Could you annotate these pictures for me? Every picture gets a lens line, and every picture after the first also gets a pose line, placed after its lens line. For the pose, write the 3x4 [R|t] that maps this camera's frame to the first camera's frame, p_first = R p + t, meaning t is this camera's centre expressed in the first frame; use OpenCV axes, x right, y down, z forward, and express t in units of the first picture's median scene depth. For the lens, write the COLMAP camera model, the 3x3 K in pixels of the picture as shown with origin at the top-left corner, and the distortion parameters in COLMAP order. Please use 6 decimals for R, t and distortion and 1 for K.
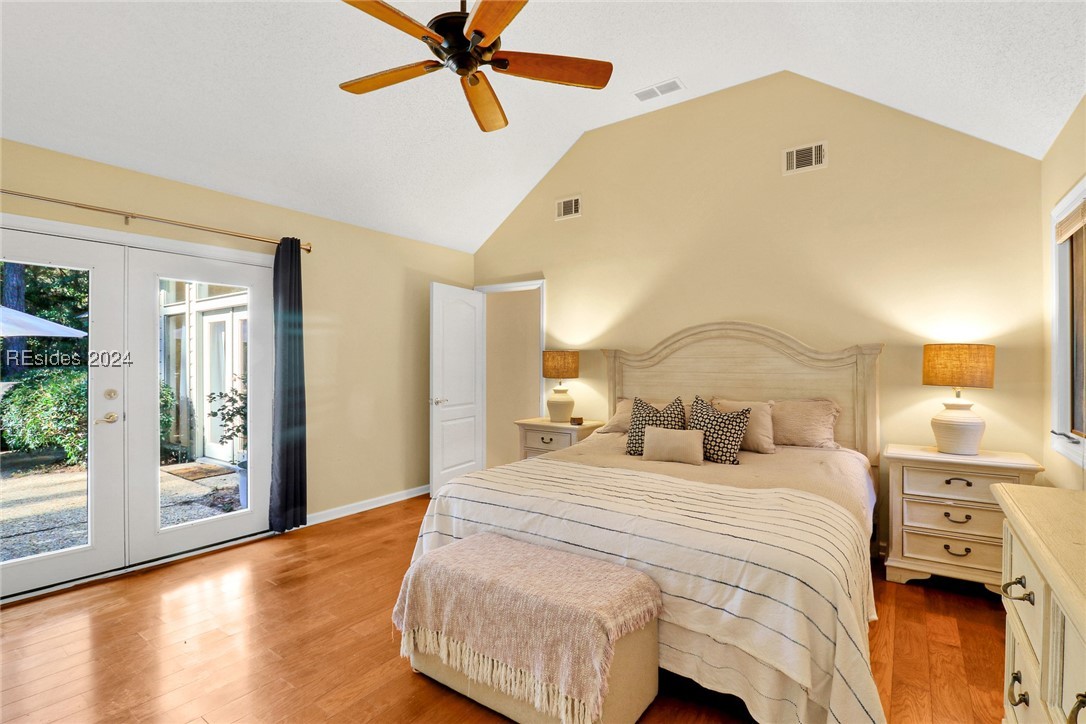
lens RADIAL K [[505.2, 0, 562.9], [0, 505.2, 358.7], [0, 0, 1]] dist [-0.000919, -0.011304]
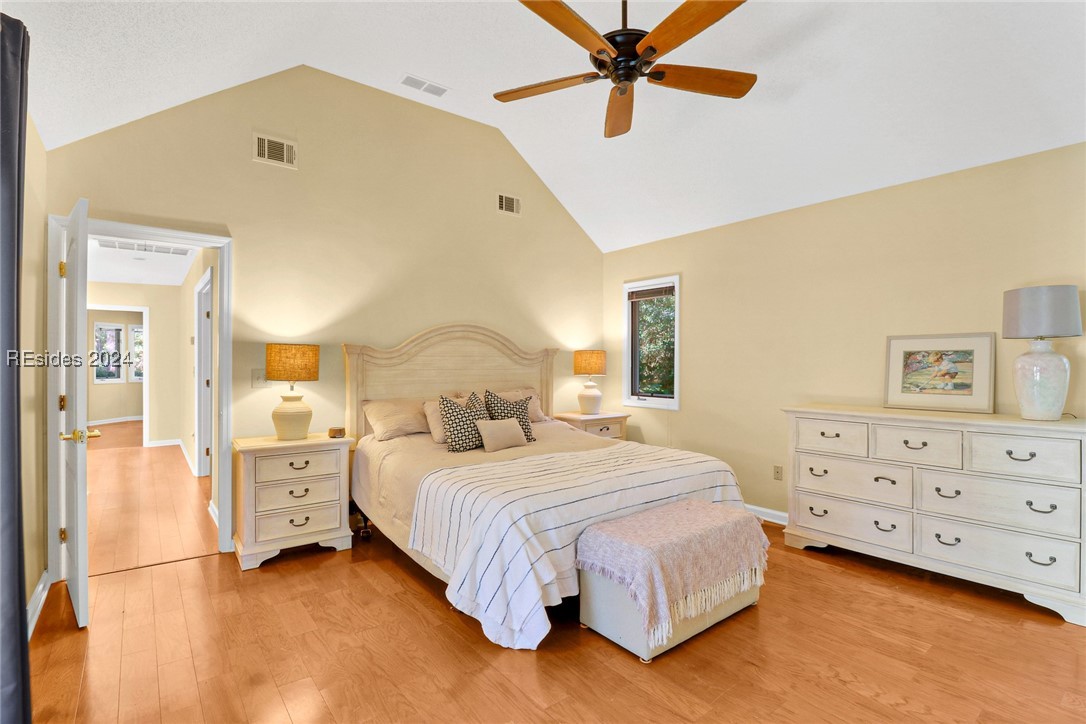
lens RADIAL K [[505.2, 0, 546.3], [0, 505.2, 365.8], [0, 0, 1]] dist [-0.000919, -0.011304]
pose [[0.287785, -0.008100, 0.957661, -0.646969], [-0.010786, 0.999873, 0.011699, 0.003764], [-0.957634, -0.013696, 0.287661, 0.444547]]
